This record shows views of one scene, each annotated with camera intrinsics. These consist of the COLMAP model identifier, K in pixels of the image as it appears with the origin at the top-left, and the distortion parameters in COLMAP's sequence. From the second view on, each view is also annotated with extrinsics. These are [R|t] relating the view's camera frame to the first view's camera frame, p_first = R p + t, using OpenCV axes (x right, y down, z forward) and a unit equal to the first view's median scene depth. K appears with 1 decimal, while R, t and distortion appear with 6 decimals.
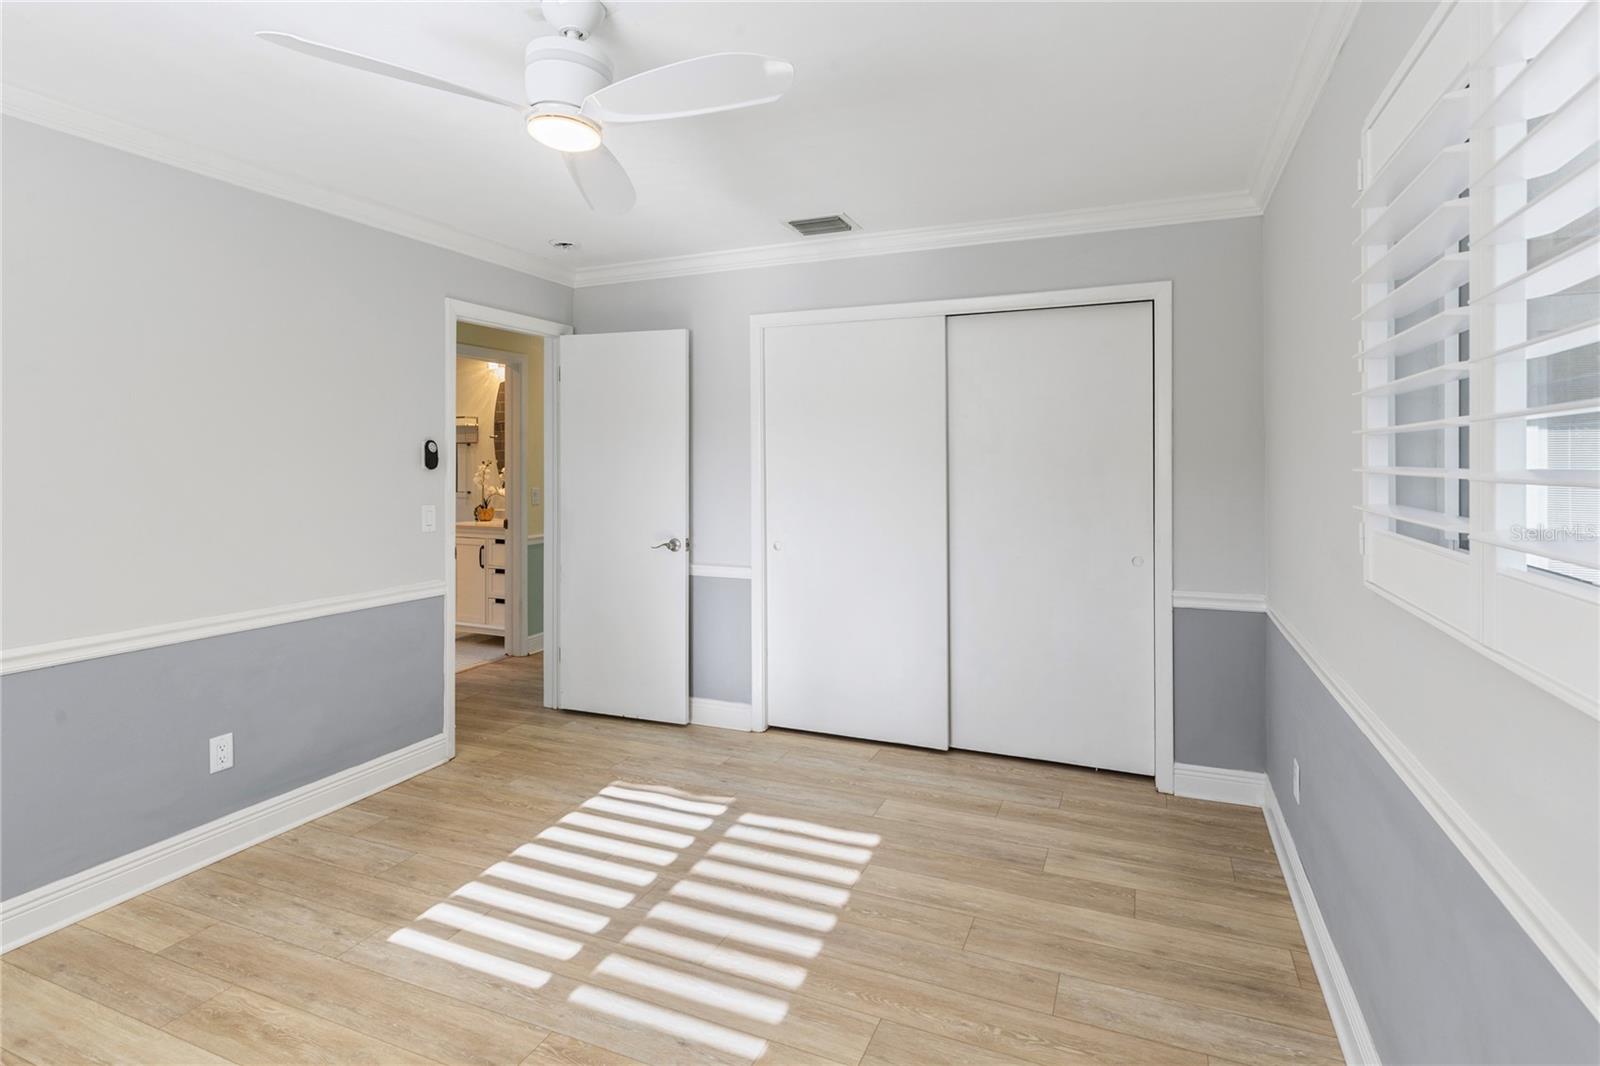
lens RADIAL K [[823.1, 0, 790.5], [0, 823.1, 457.2], [0, 0, 1]] dist [0.009459, 0.000780]
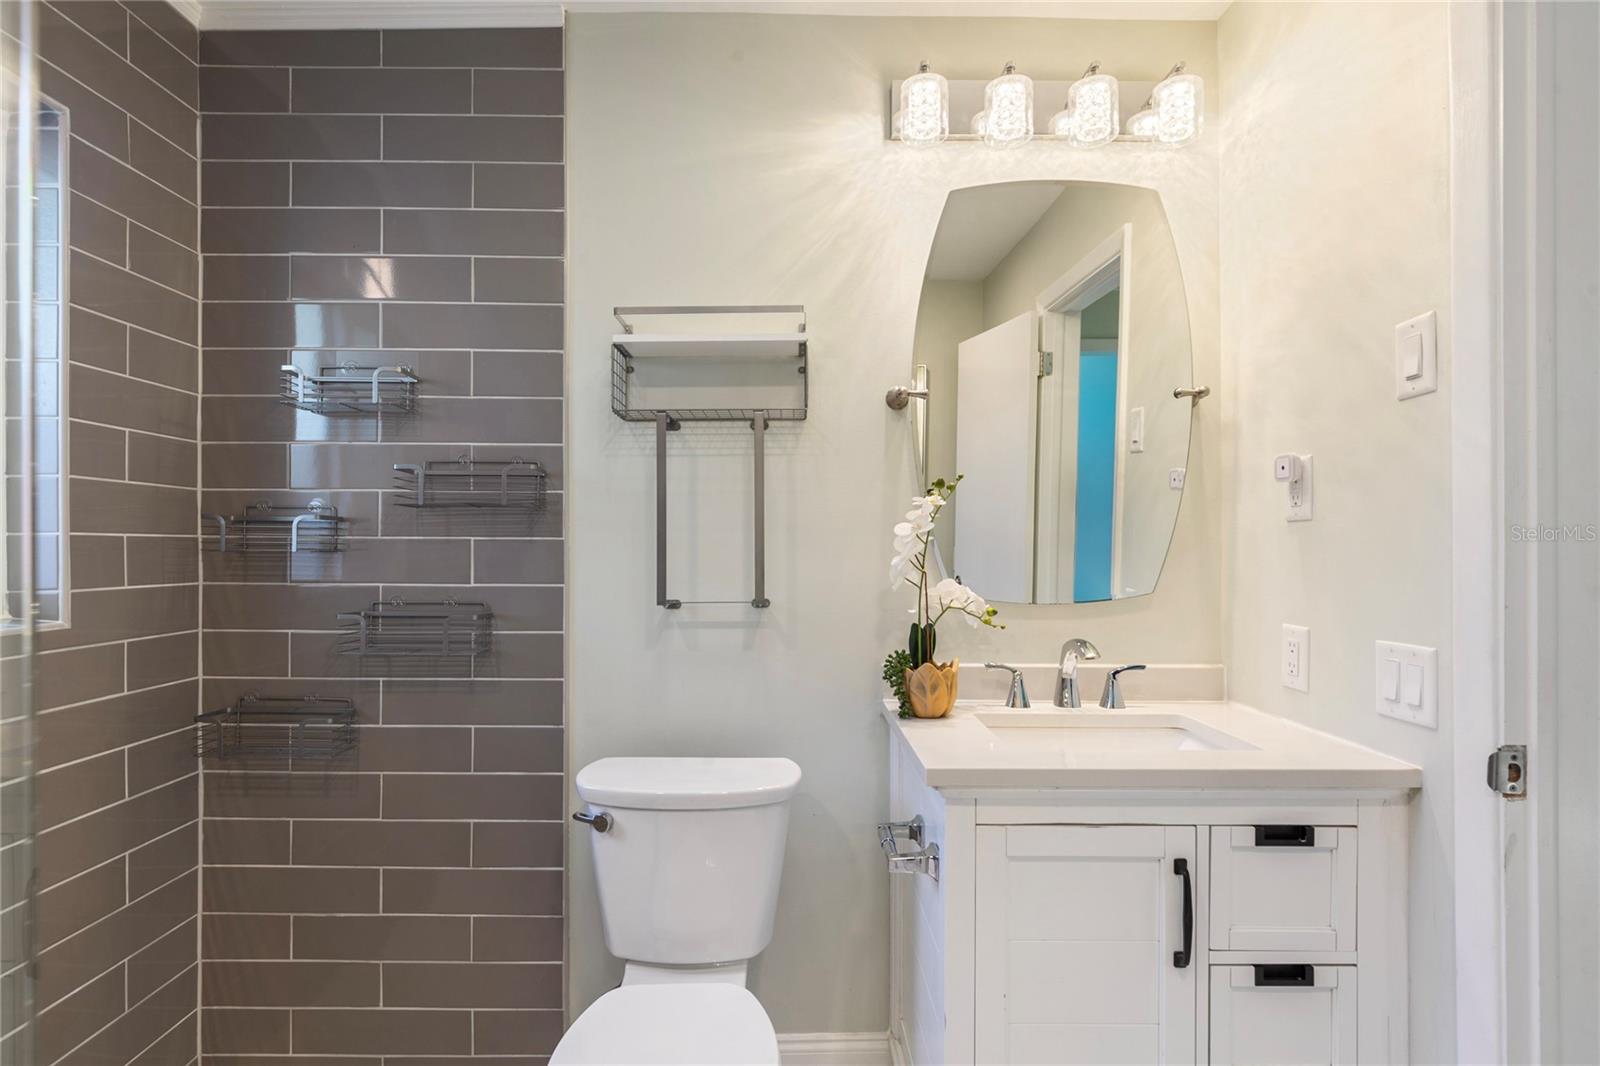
lens RADIAL K [[823.1, 0, 799.5], [0, 823.1, 535.1], [0, 0, 1]] dist [0.009459, 0.000780]
pose [[0.907328, 0.008562, 0.420337, -0.554472], [-0.004366, 0.999931, -0.010943, 0.026533], [-0.420402, 0.008094, 0.907302, 0.850333]]
